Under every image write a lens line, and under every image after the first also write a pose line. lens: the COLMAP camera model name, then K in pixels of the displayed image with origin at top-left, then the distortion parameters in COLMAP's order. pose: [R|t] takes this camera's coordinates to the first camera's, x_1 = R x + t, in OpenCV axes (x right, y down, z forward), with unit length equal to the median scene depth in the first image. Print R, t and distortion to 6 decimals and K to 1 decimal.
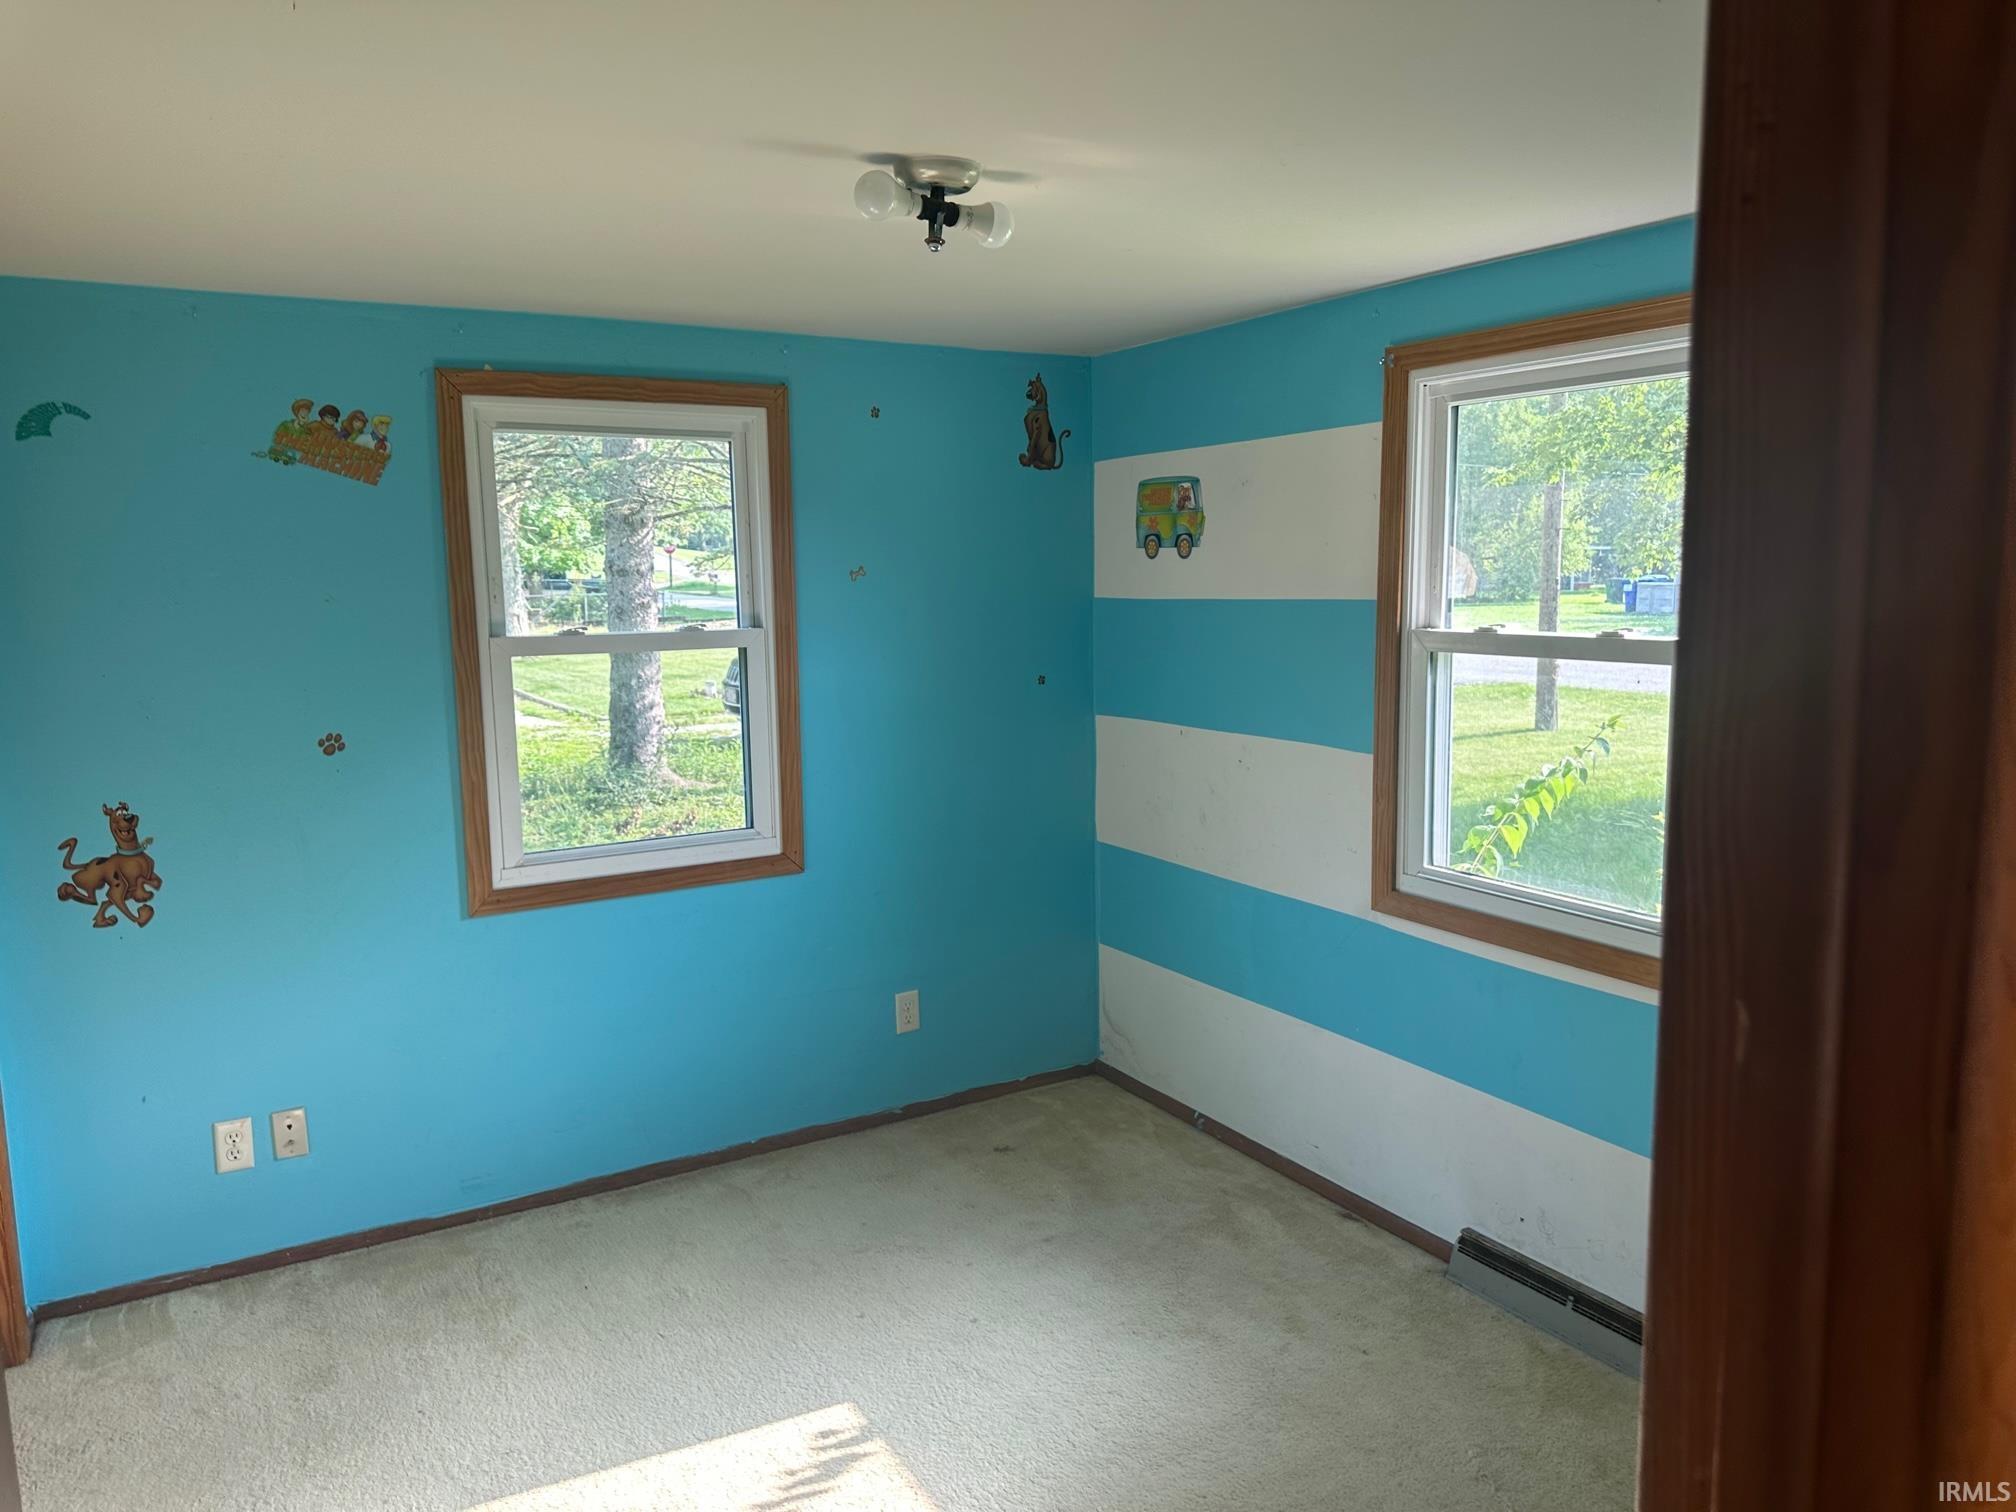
lens RADIAL K [[1421.2, 0, 1019.4], [0, 1421.2, 741.8], [0, 0, 1]] dist [0.059392, -0.066378]
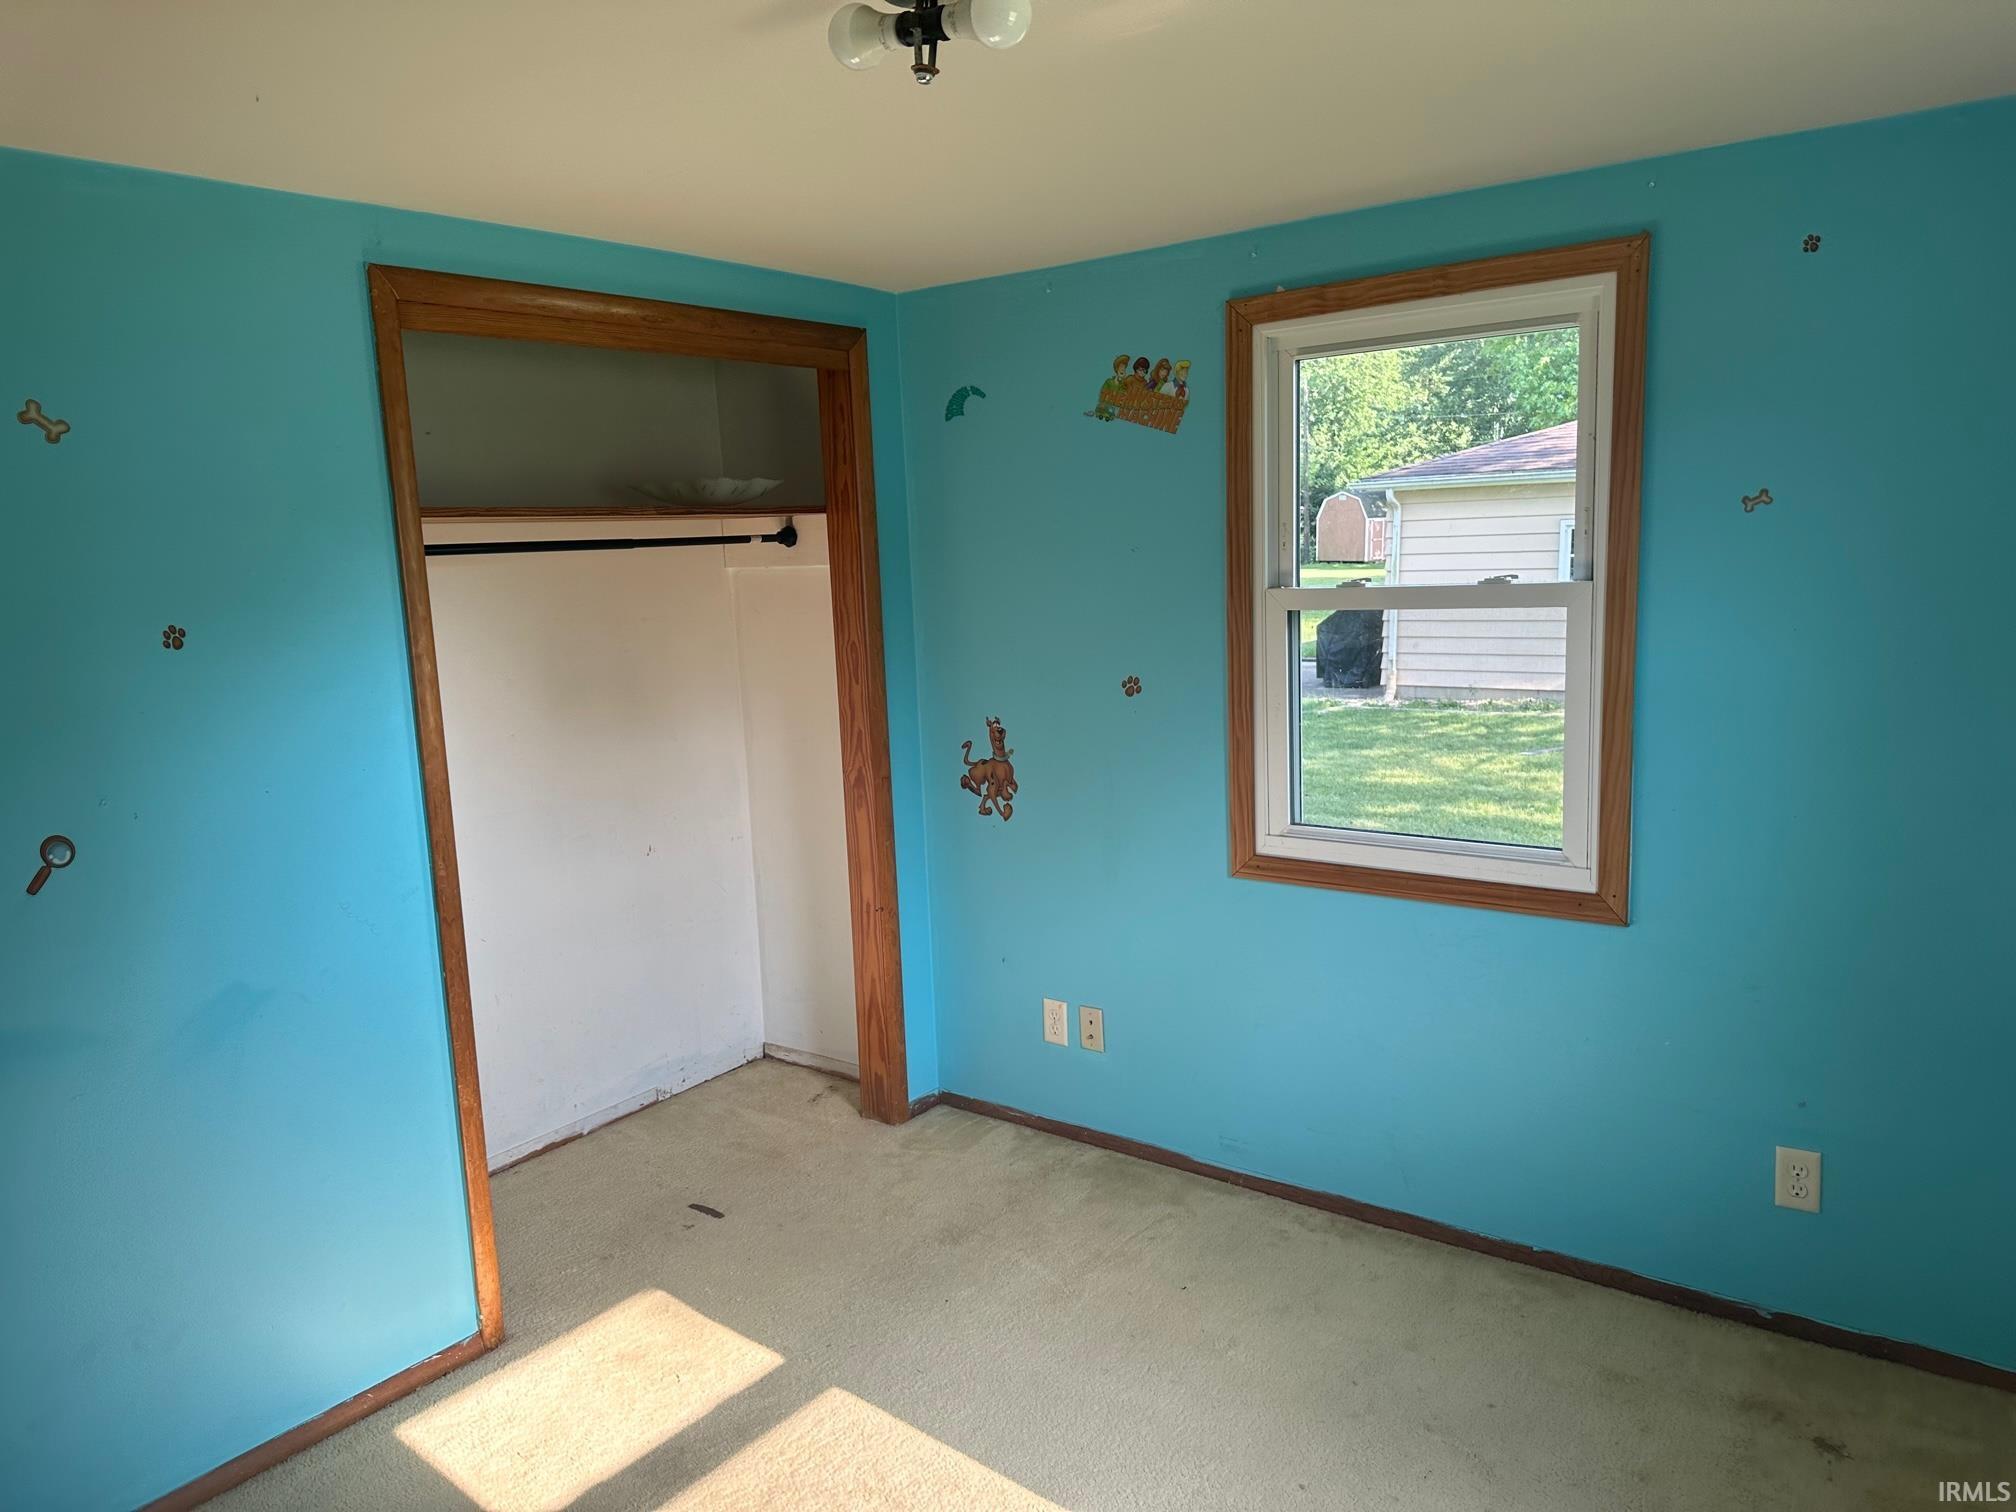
lens RADIAL K [[1421.2, 0, 1011.0], [0, 1421.2, 757.6], [0, 0, 1]] dist [0.059392, -0.066378]
pose [[0.377008, 0.145731, -0.914673, 0.458193], [-0.075700, 0.989089, 0.126385, -0.072468], [0.923111, 0.021592, 0.383926, 0.523129]]
